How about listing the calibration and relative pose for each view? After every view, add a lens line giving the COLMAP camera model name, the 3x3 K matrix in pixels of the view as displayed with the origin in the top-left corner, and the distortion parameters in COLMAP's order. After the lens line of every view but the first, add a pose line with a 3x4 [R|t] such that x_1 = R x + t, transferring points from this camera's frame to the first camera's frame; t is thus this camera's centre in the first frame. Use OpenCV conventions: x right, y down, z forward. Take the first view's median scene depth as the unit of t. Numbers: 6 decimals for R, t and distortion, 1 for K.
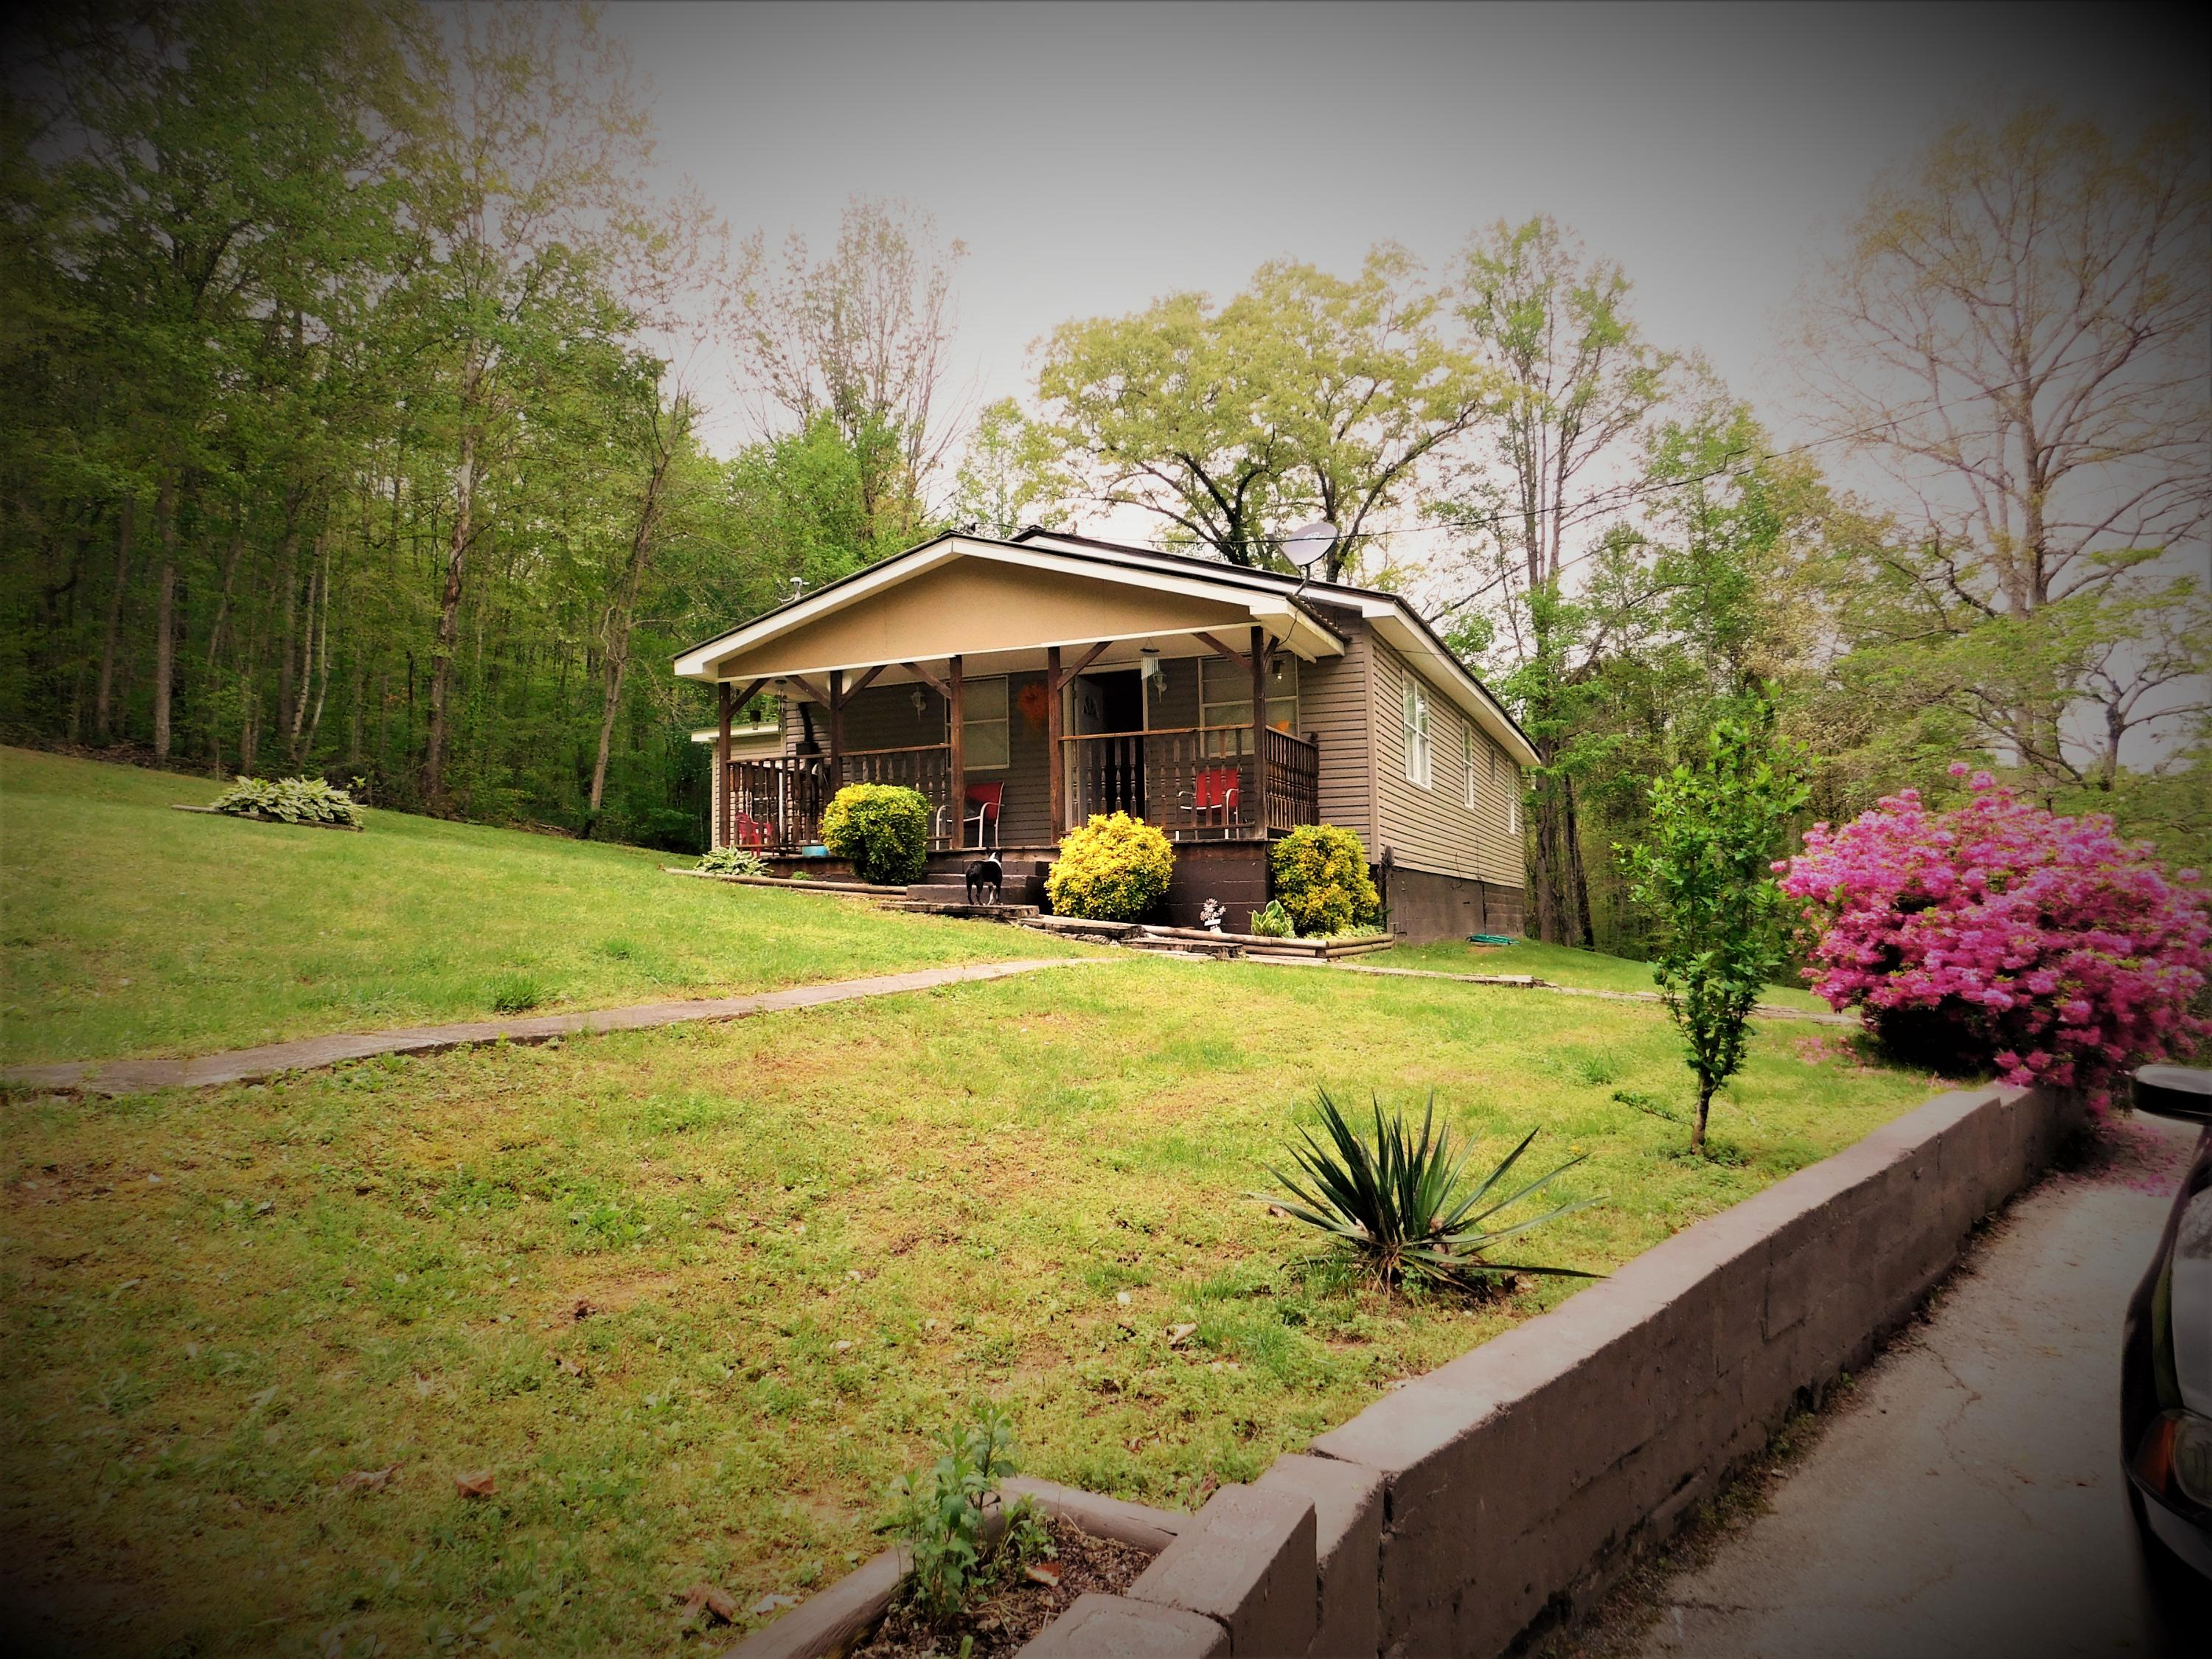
lens RADIAL K [[1455.5, 0, 1106.0], [0, 1455.5, 829.5], [0, 0, 1]] dist [-0.033319, 0.001014]
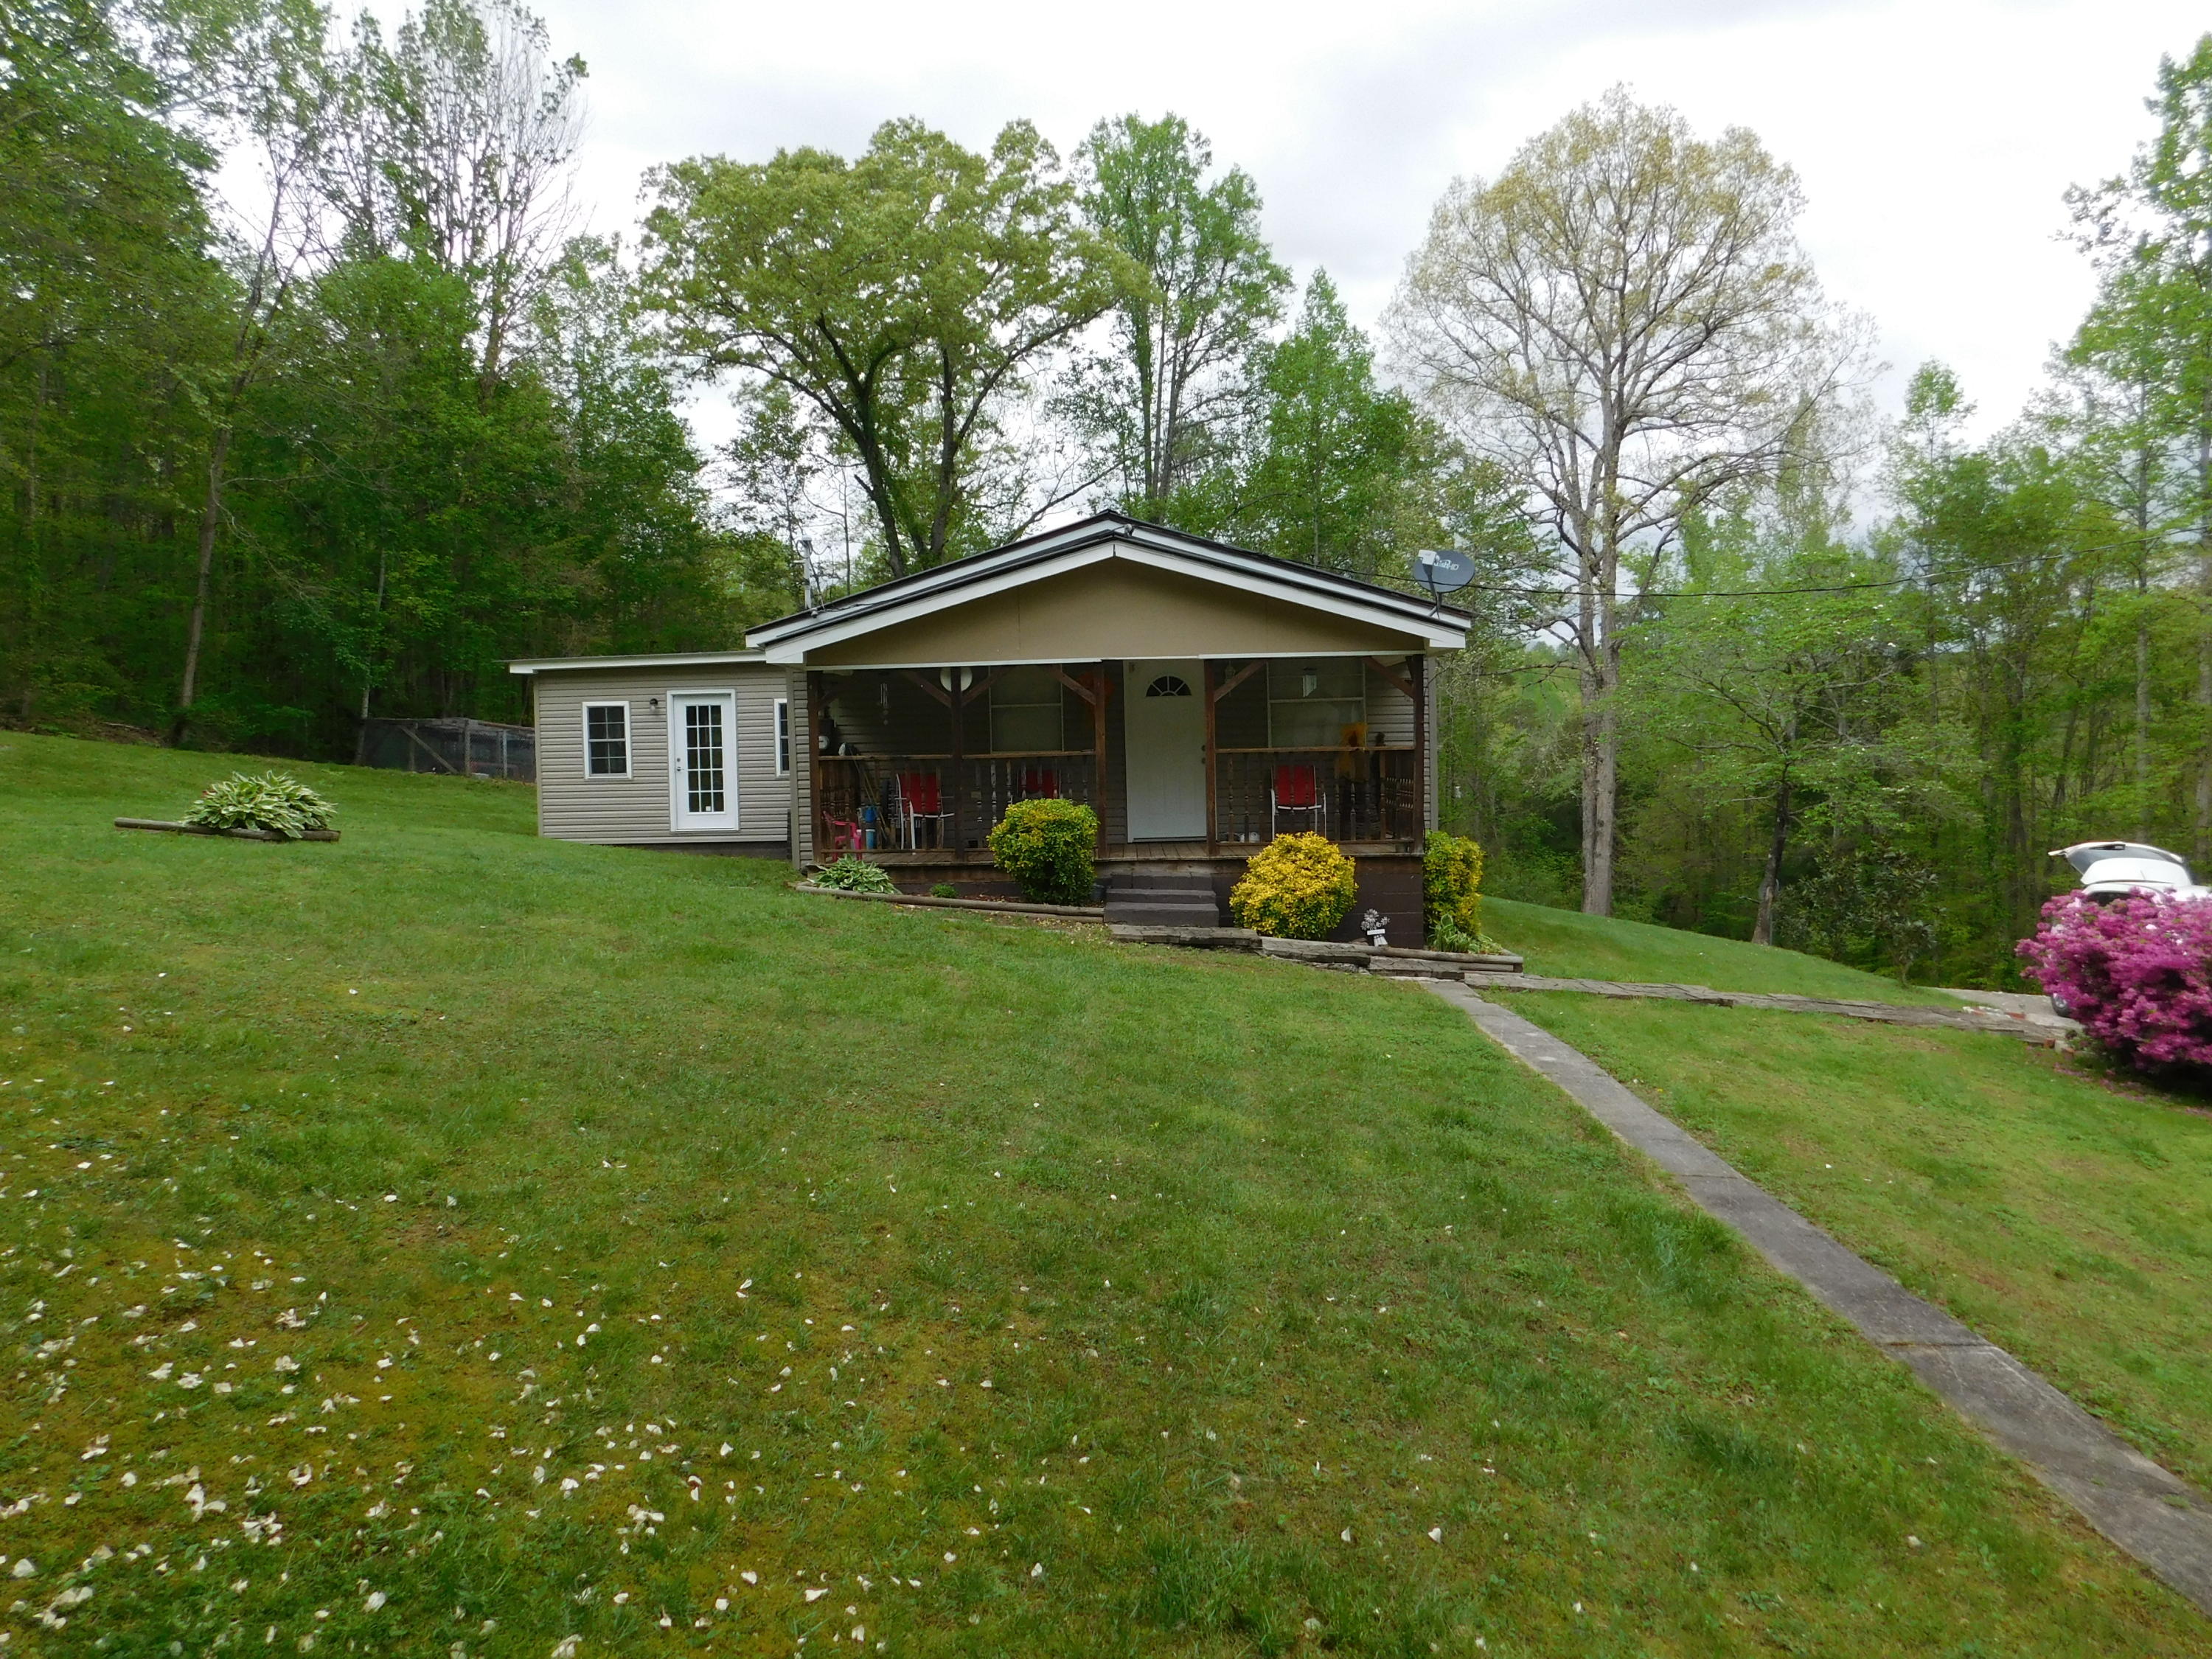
lens RADIAL K [[1455.5, 0, 1106.0], [0, 1455.5, 829.5], [0, 0, 1]] dist [-0.033319, 0.001014]
pose [[0.929656, -0.019783, 0.367898, -0.471976], [-0.019265, 0.994581, 0.102163, -0.109166], [-0.367925, -0.102064, 0.924237, 0.089721]]
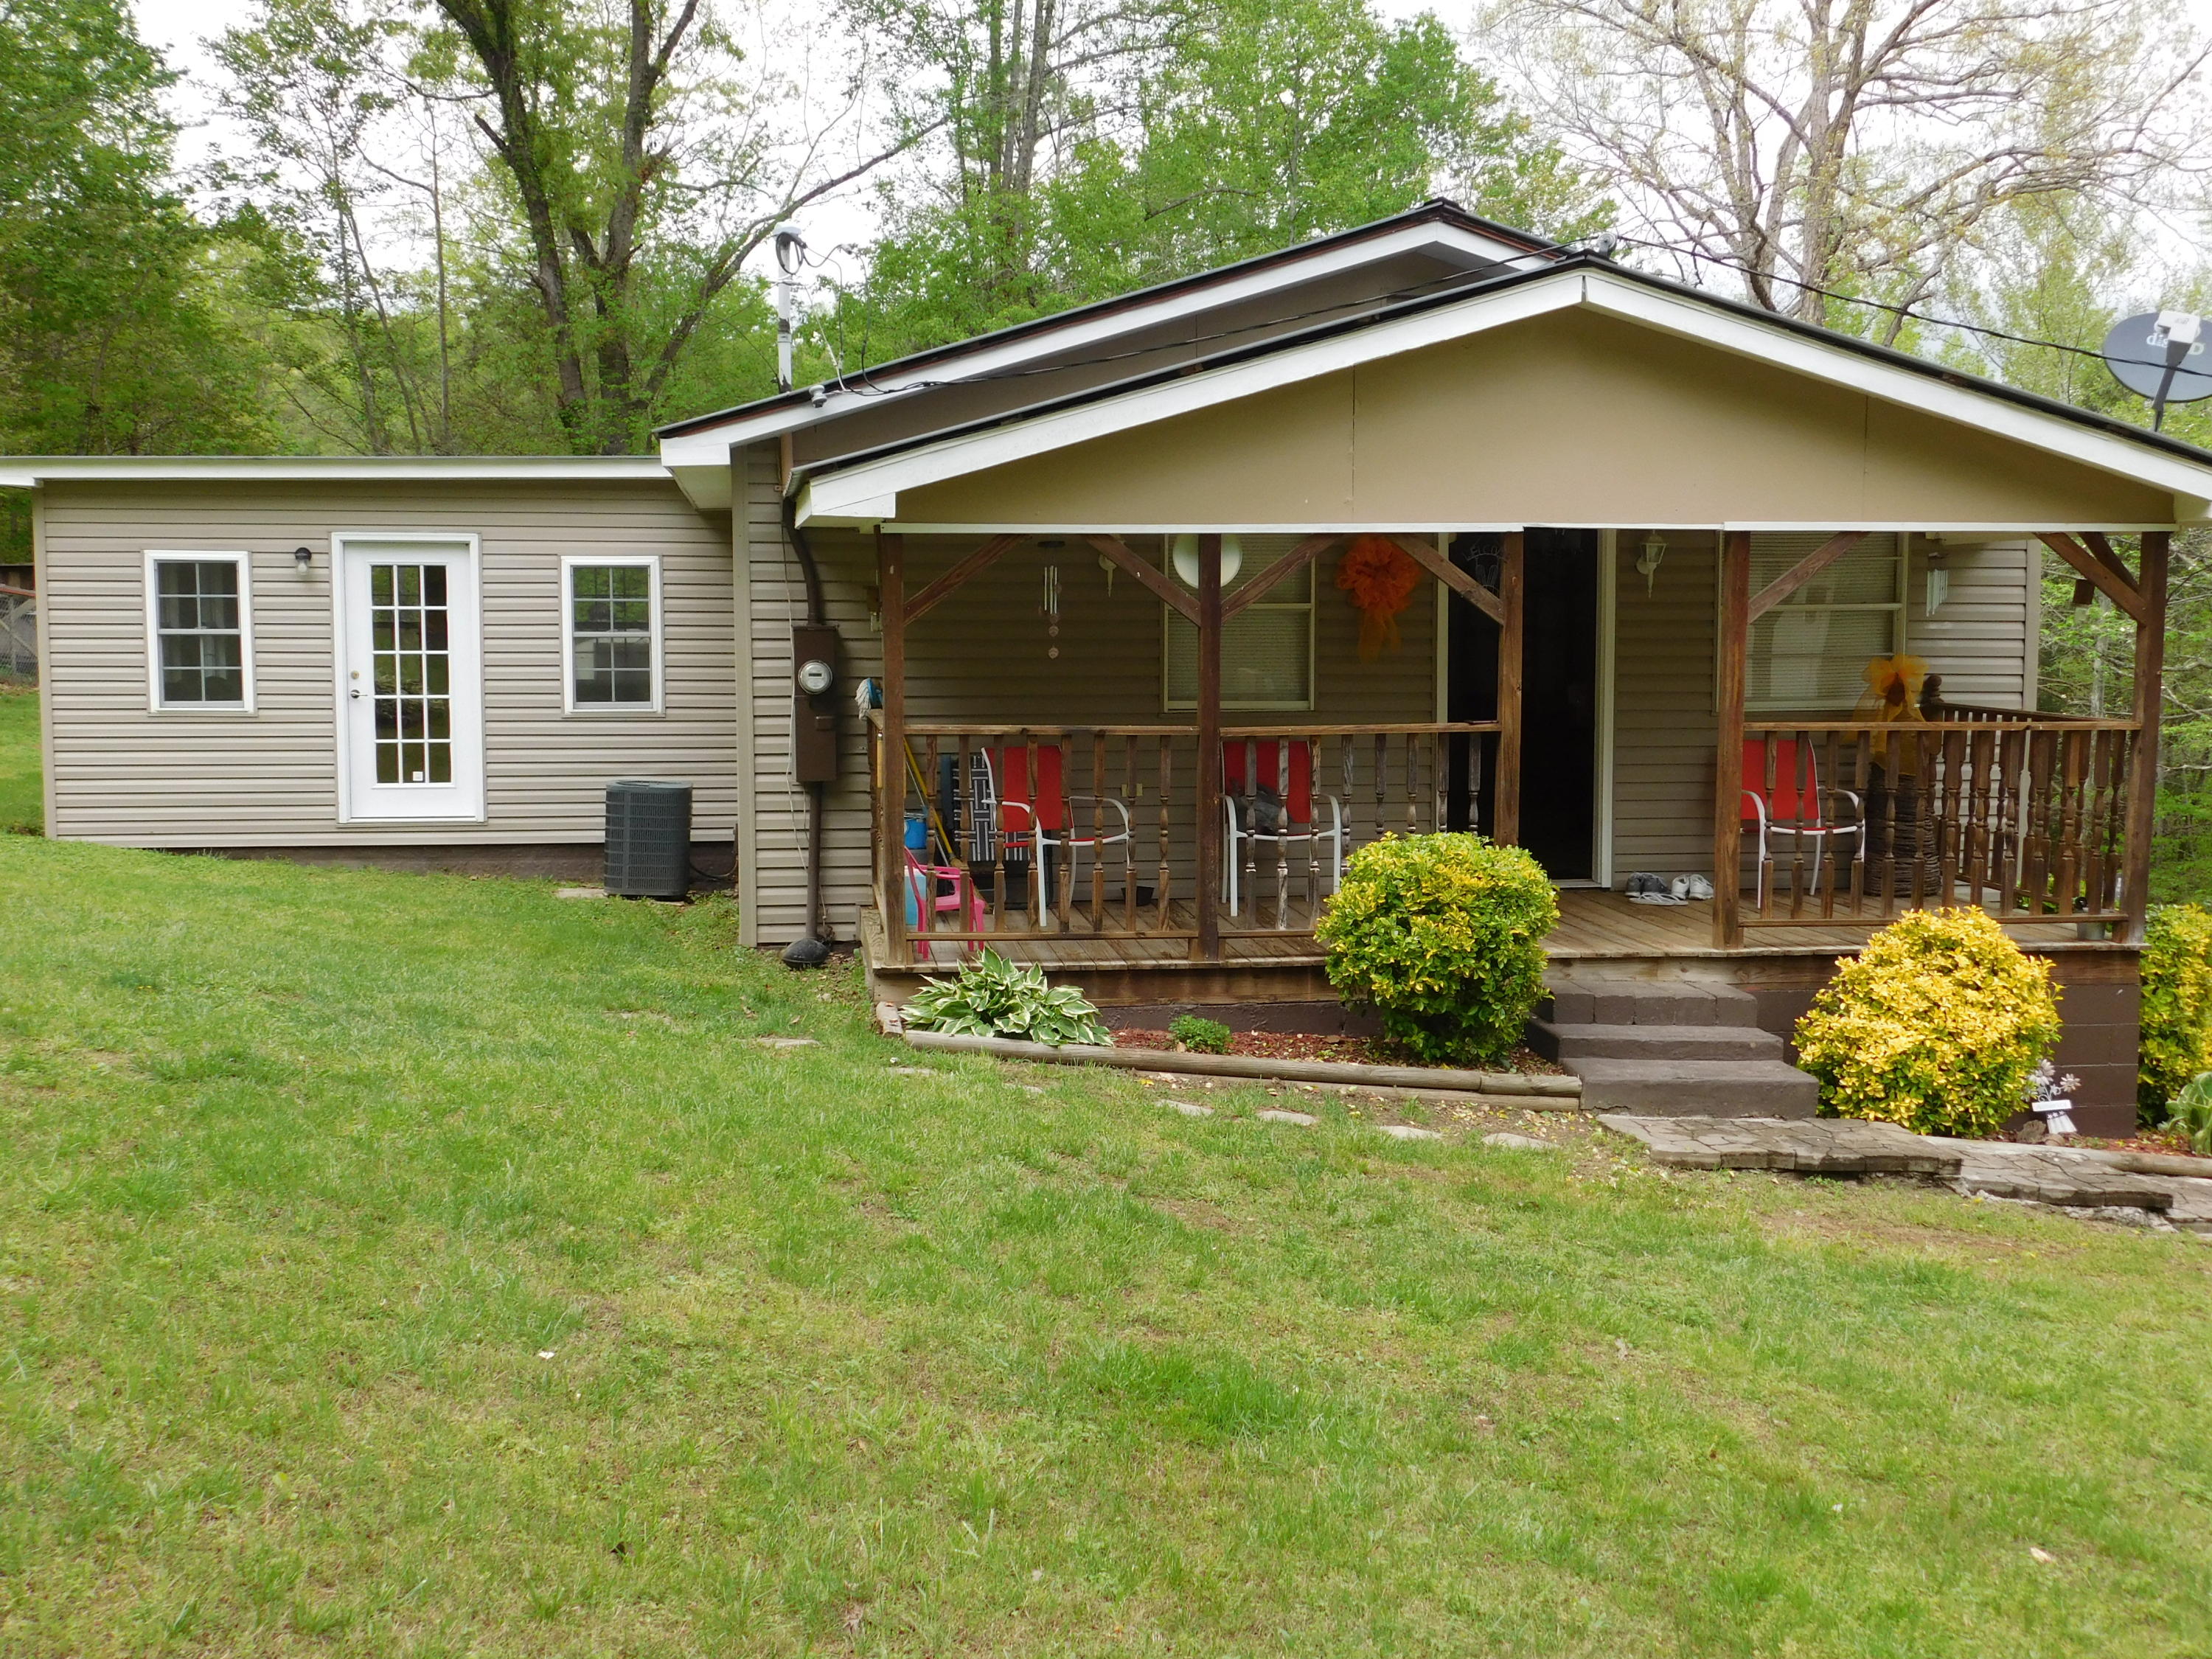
lens RADIAL K [[2316.2, 0, 1106.0], [0, 2316.2, 829.5], [0, 0, 1]] dist [0.056292, 0.006596]
pose [[0.865152, -0.026756, 0.500796, -0.591229], [-0.049515, 0.989140, 0.138386, -0.123300], [-0.499060, -0.144522, 0.854431, 0.445850]]
